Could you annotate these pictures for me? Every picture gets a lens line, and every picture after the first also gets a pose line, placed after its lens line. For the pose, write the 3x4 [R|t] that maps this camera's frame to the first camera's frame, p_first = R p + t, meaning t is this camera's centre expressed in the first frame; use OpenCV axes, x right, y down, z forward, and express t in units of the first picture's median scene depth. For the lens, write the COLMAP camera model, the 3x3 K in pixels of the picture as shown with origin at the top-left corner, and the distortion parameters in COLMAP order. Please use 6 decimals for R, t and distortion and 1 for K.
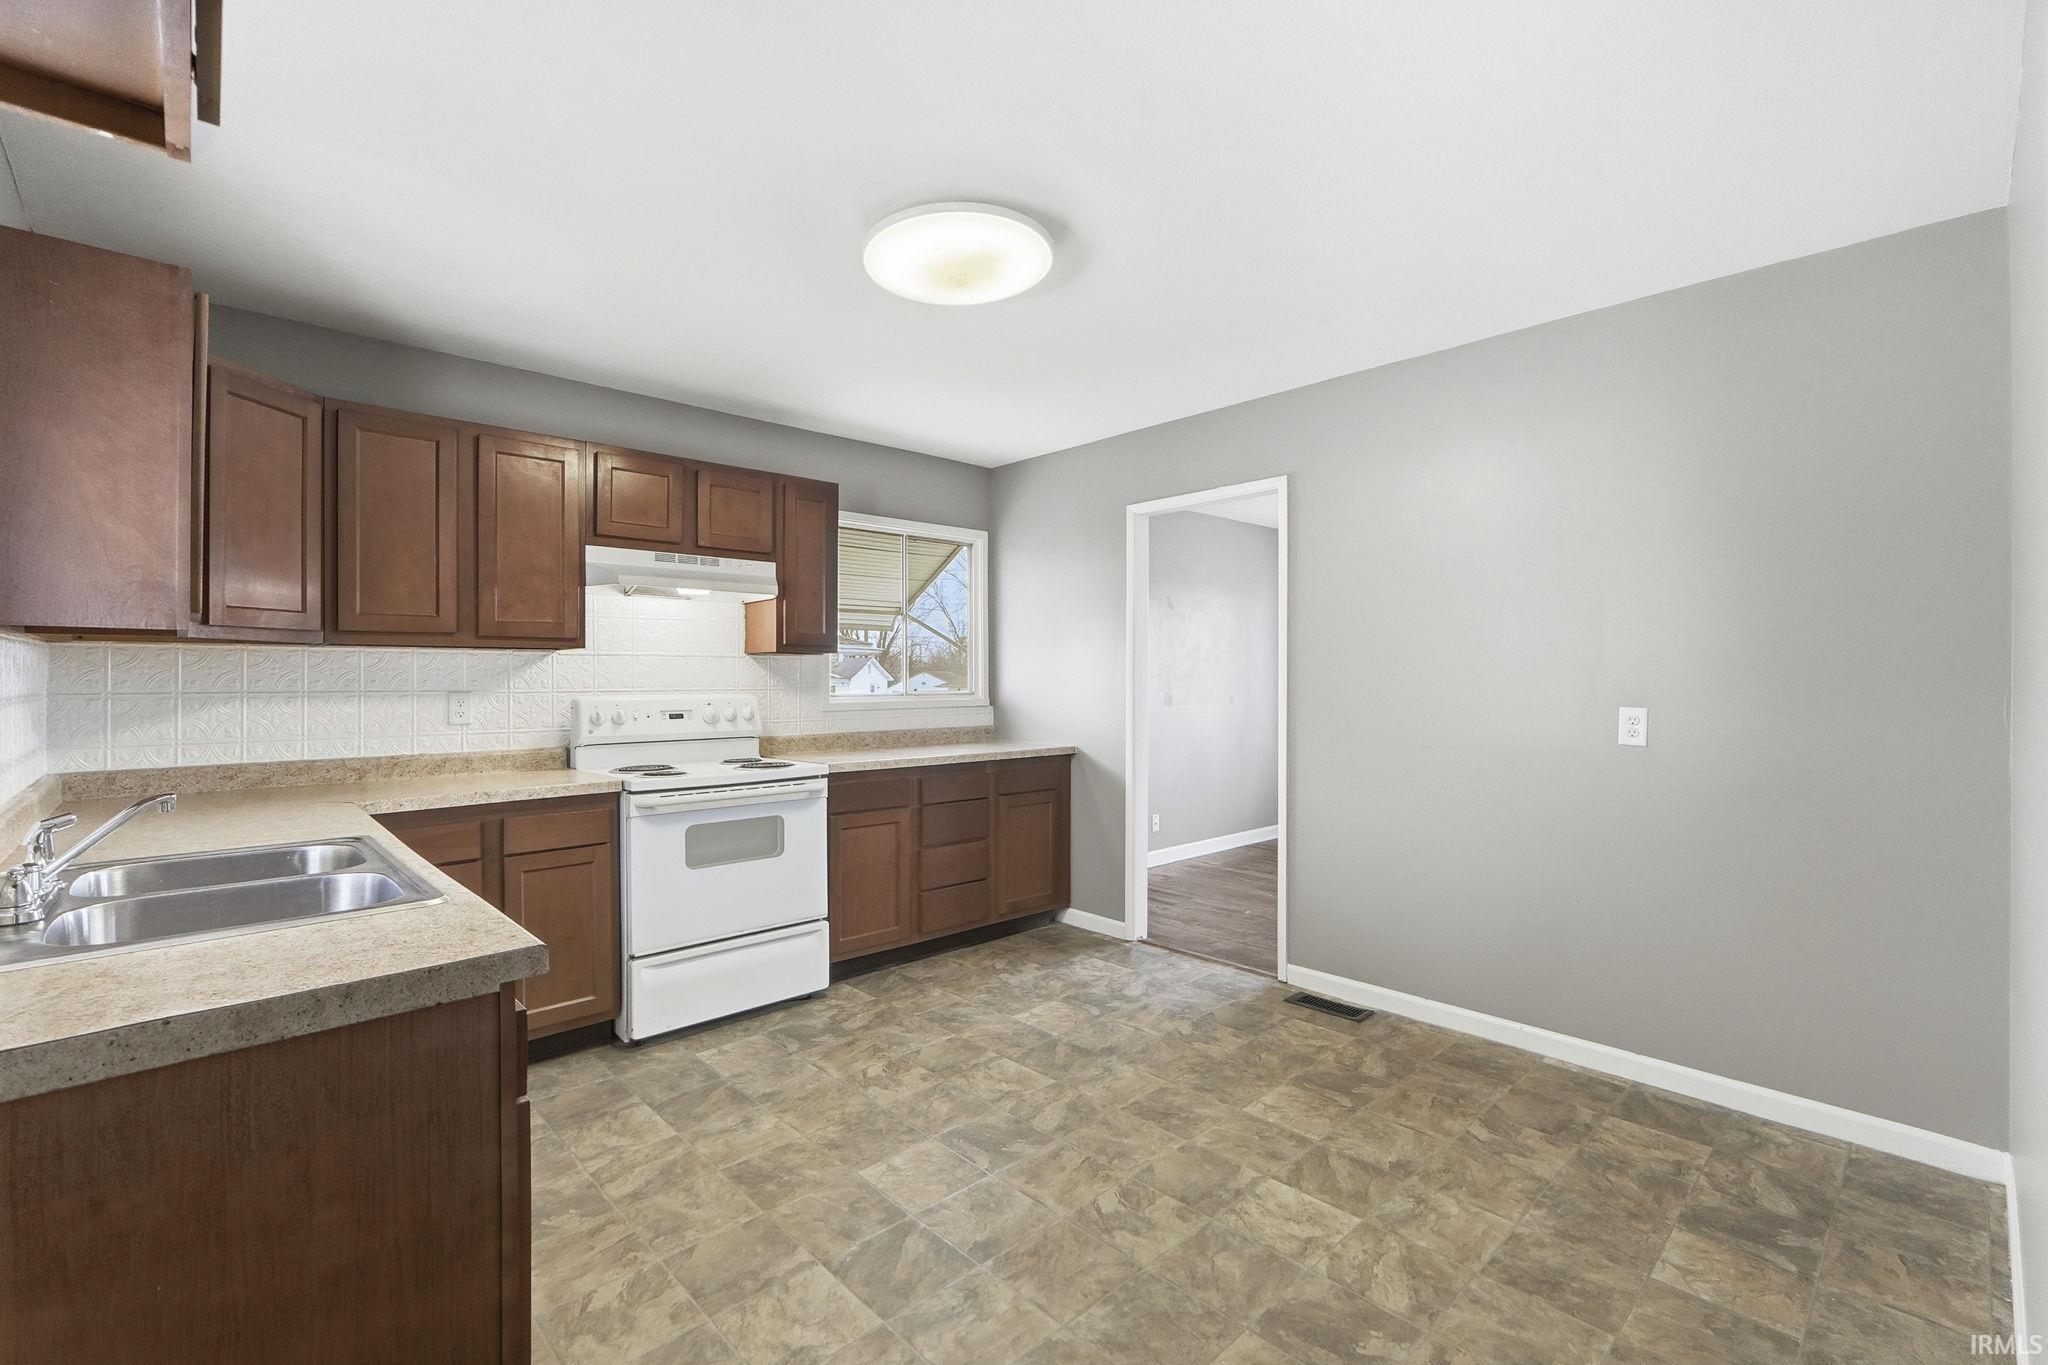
lens RADIAL K [[887.9, 0, 1022.0], [0, 887.9, 678.4], [0, 0, 1]] dist [0.001906, 0.000293]
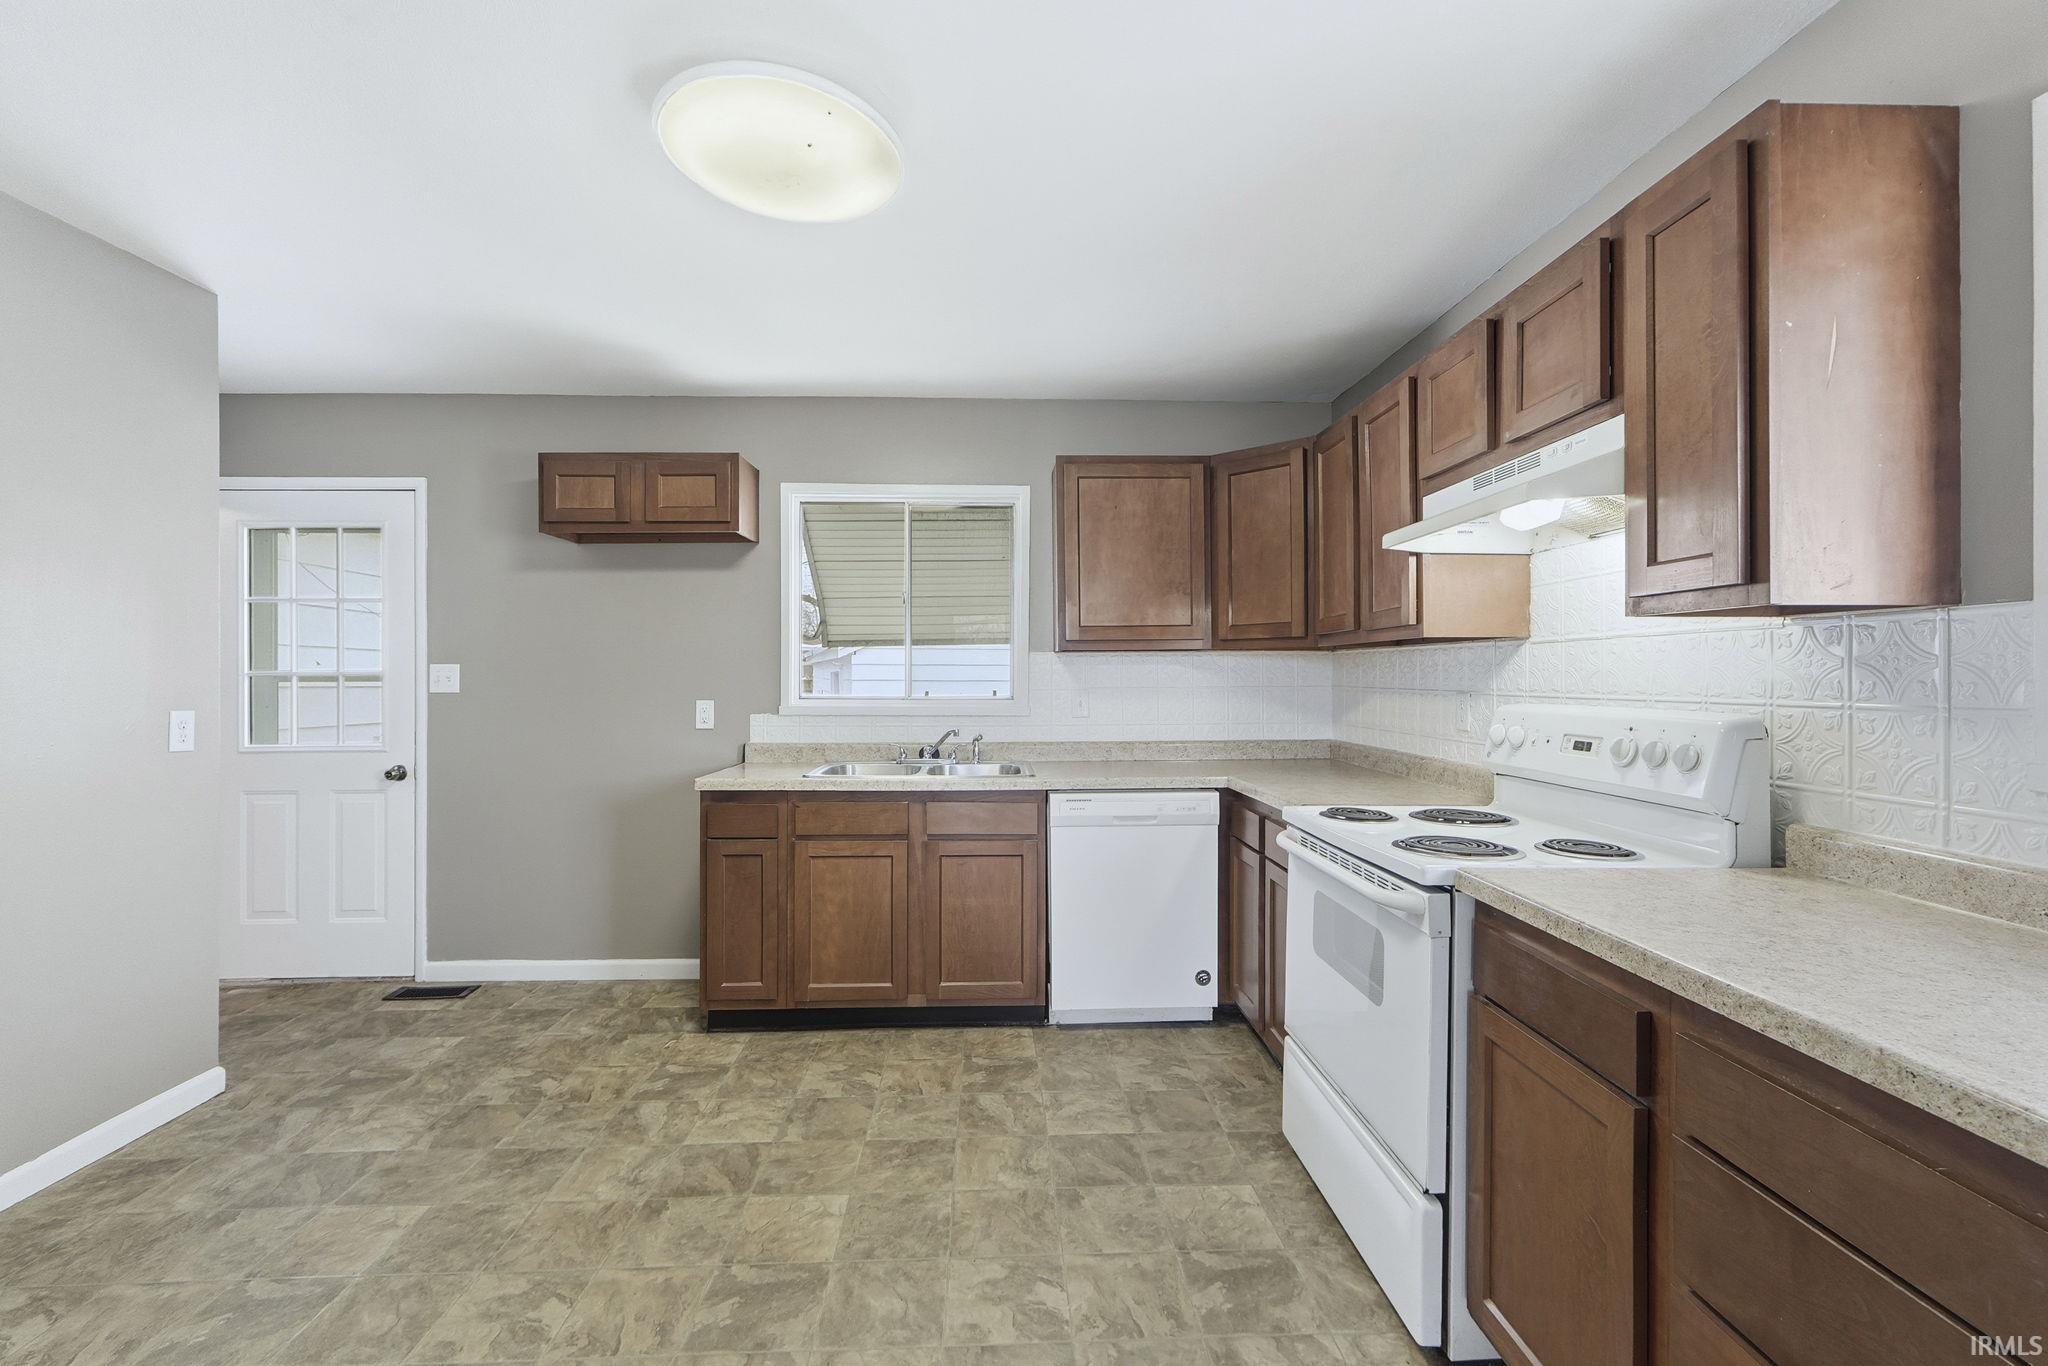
lens RADIAL K [[876.4, 0, 1028.0], [0, 876.4, 679.1], [0, 0, 1]] dist [0.004799, 0.000400]
pose [[-0.654026, 0.005763, -0.756450, 0.282311], [0.001810, 0.999980, 0.006053, -0.003309], [0.756470, 0.002590, -0.654023, 1.241492]]
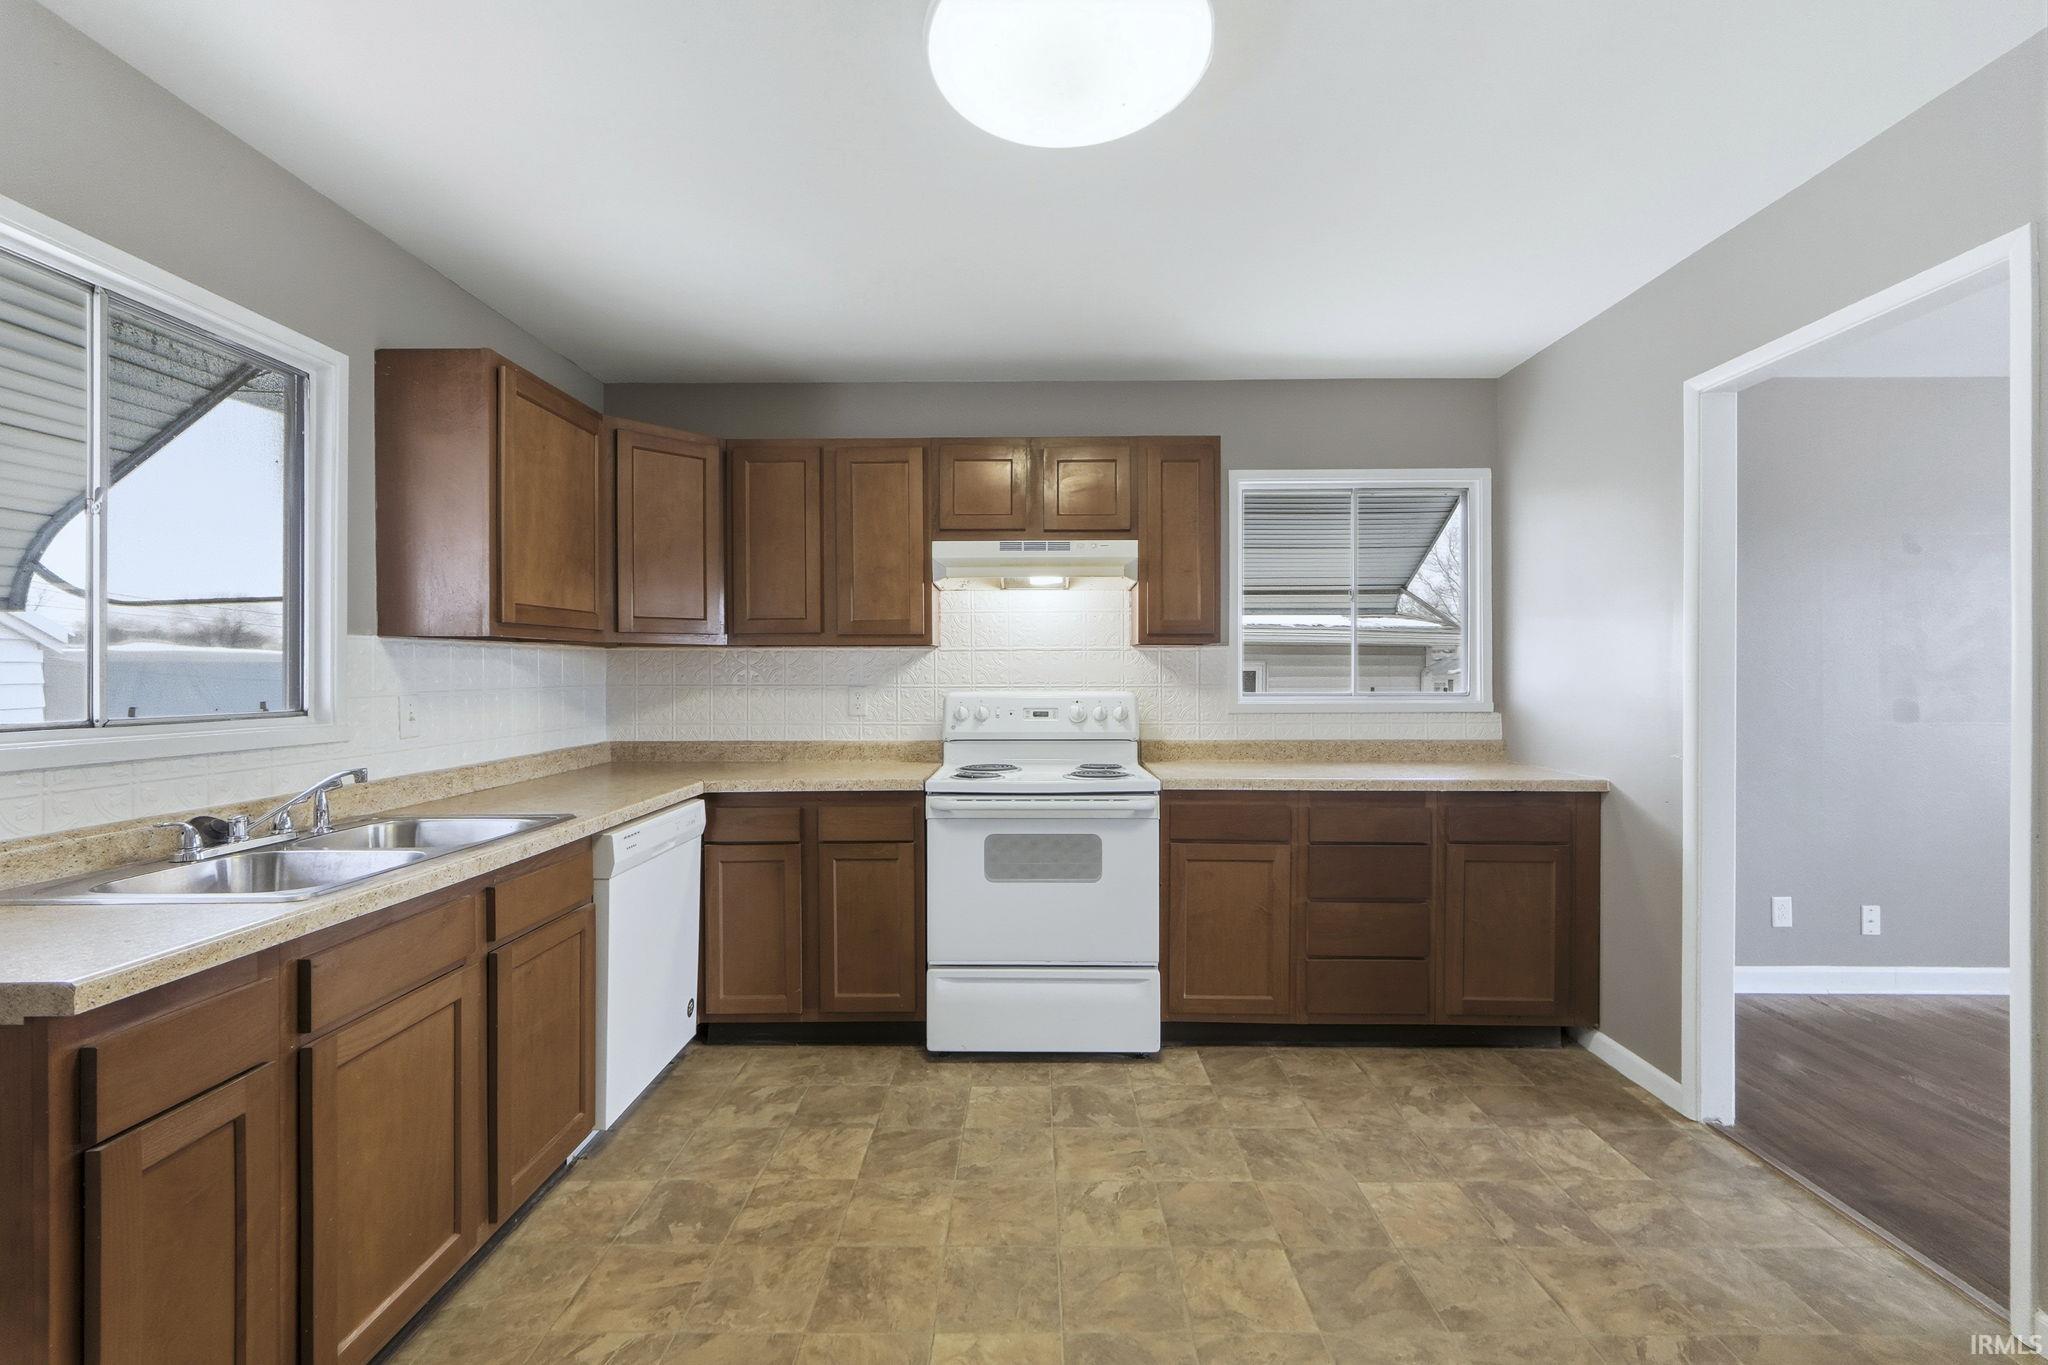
lens RADIAL K [[862.5, 0, 1024.5], [0, 862.5, 673.5], [0, 0, 1]] dist [0.003077, -0.000058]
pose [[0.721979, 0.001170, -0.691914, 0.262649], [0.000557, 0.999997, 0.002272, -0.002779], [0.691915, -0.002026, 0.721977, 0.370515]]
